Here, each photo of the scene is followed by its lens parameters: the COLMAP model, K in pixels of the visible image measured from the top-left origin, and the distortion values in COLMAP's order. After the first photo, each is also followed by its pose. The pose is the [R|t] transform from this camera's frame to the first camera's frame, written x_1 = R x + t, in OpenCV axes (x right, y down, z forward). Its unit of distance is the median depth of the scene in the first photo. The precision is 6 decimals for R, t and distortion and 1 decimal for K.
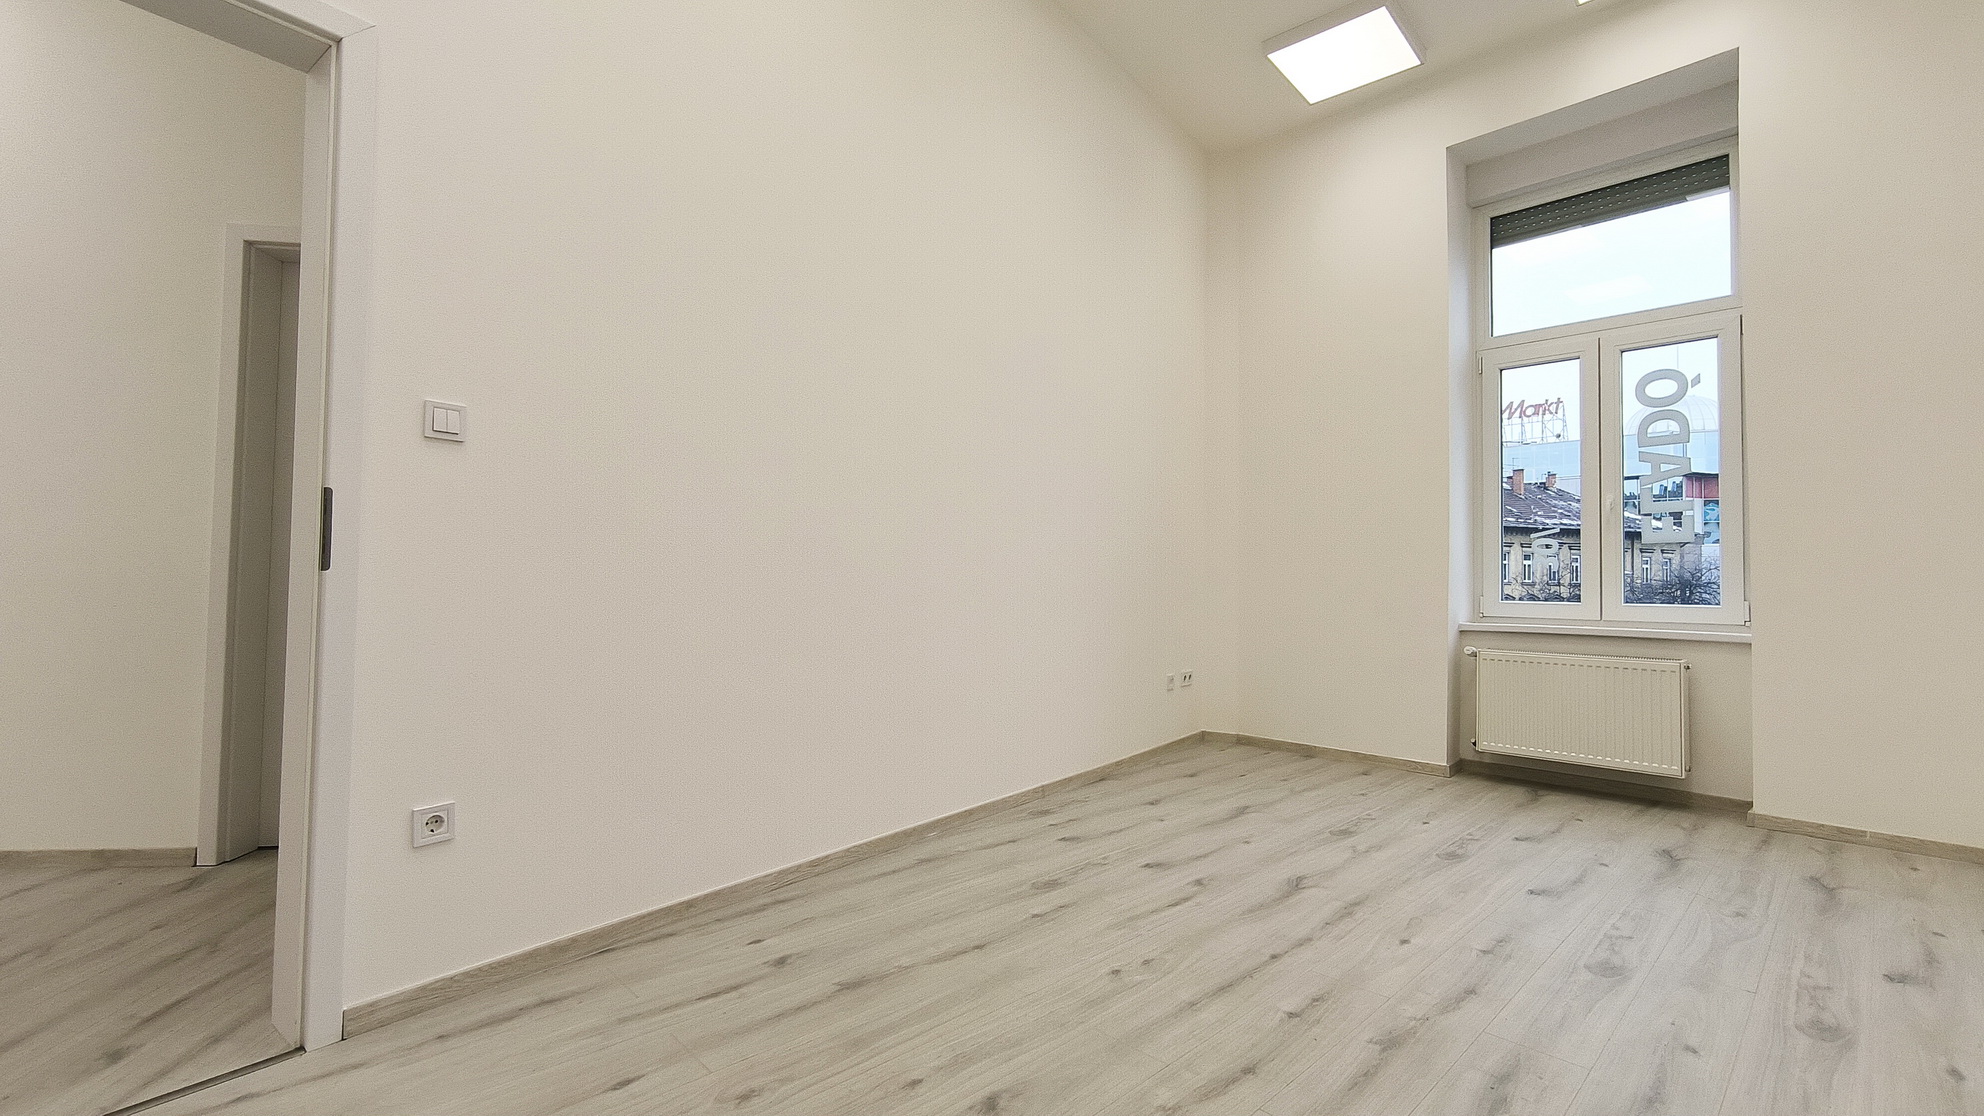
lens RADIAL K [[850.8, 0, 993.7], [0, 850.8, 549.8], [0, 0, 1]] dist [-0.022332, 0.009962]
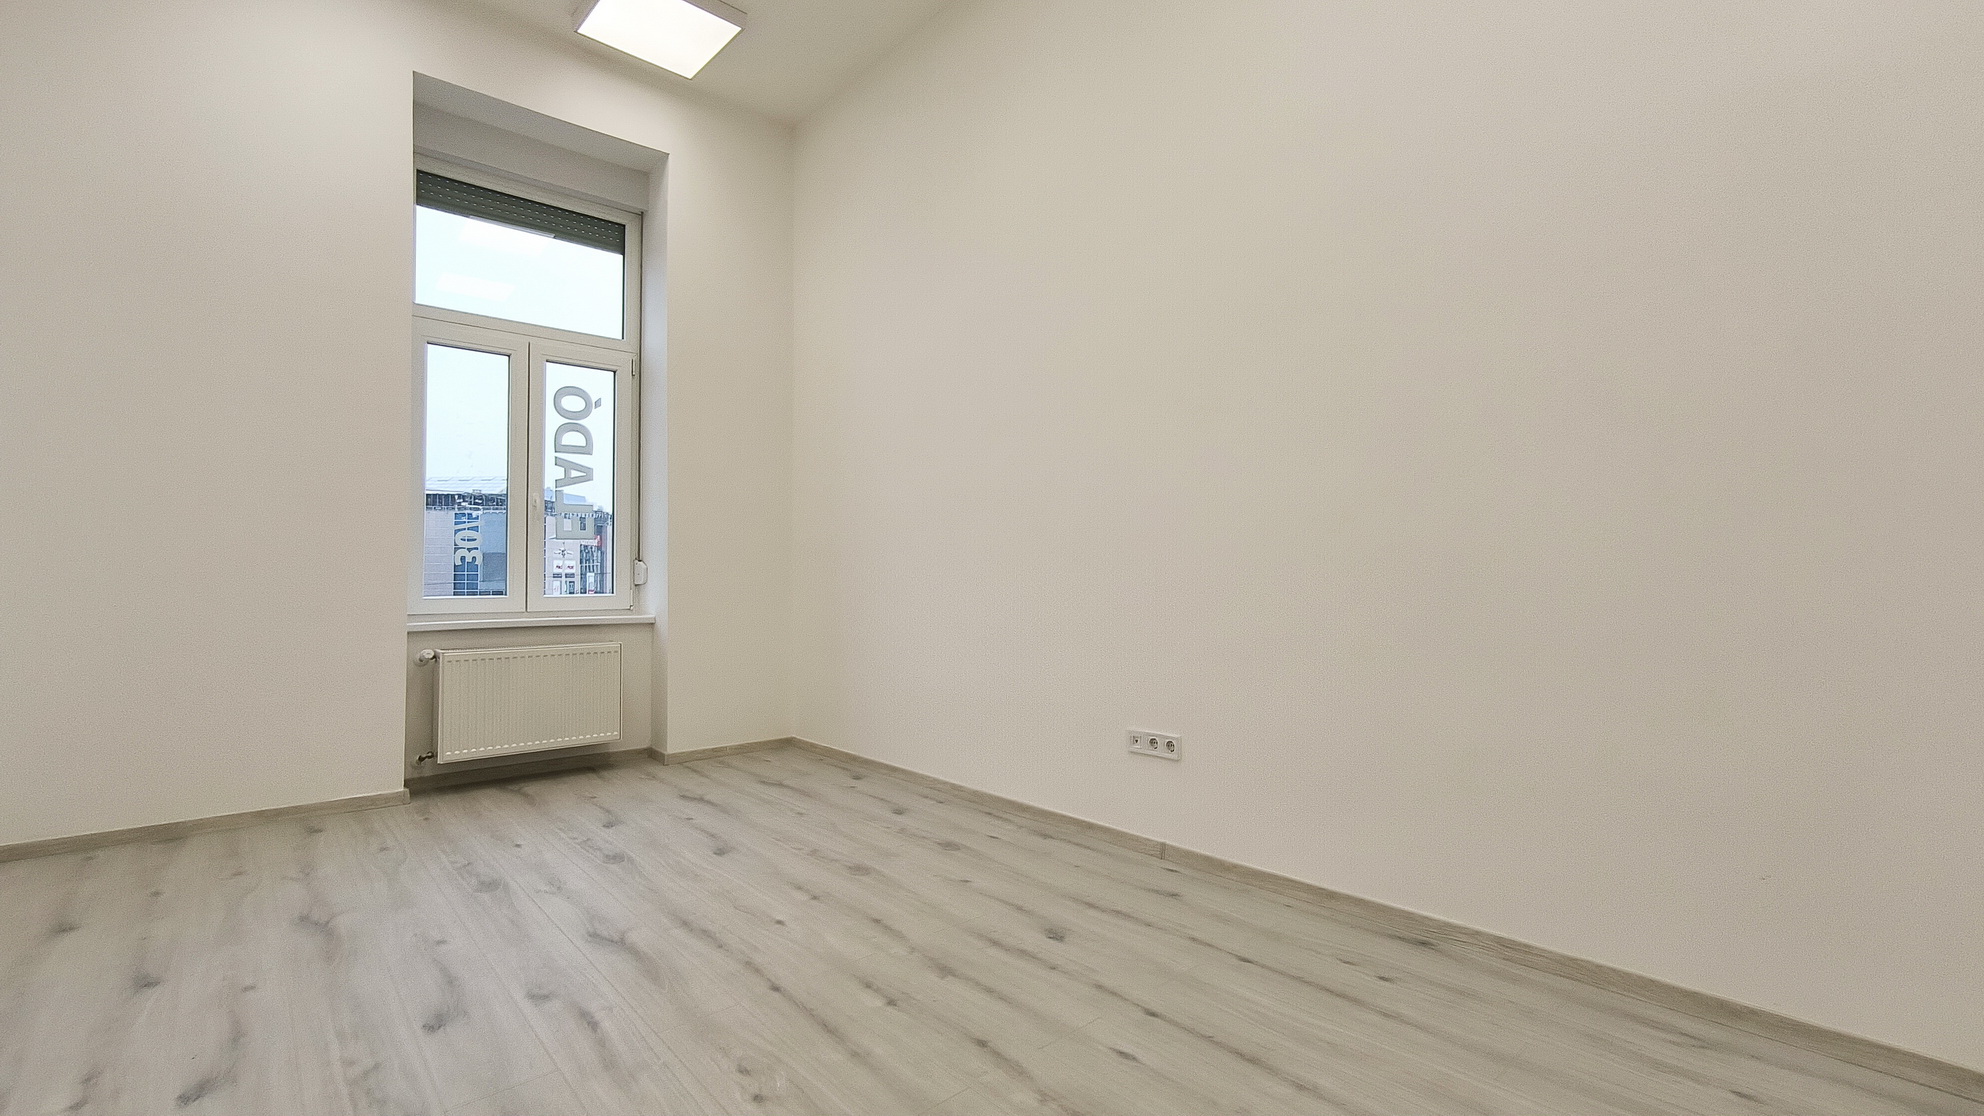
lens RADIAL K [[850.8, 0, 987.3], [0, 850.8, 551.7], [0, 0, 1]] dist [-0.022332, 0.009962]
pose [[0.021011, 0.015501, 0.999659, -0.450023], [-0.038327, 0.999157, -0.014688, 0.003262], [-0.999044, -0.038005, 0.021588, 0.569132]]
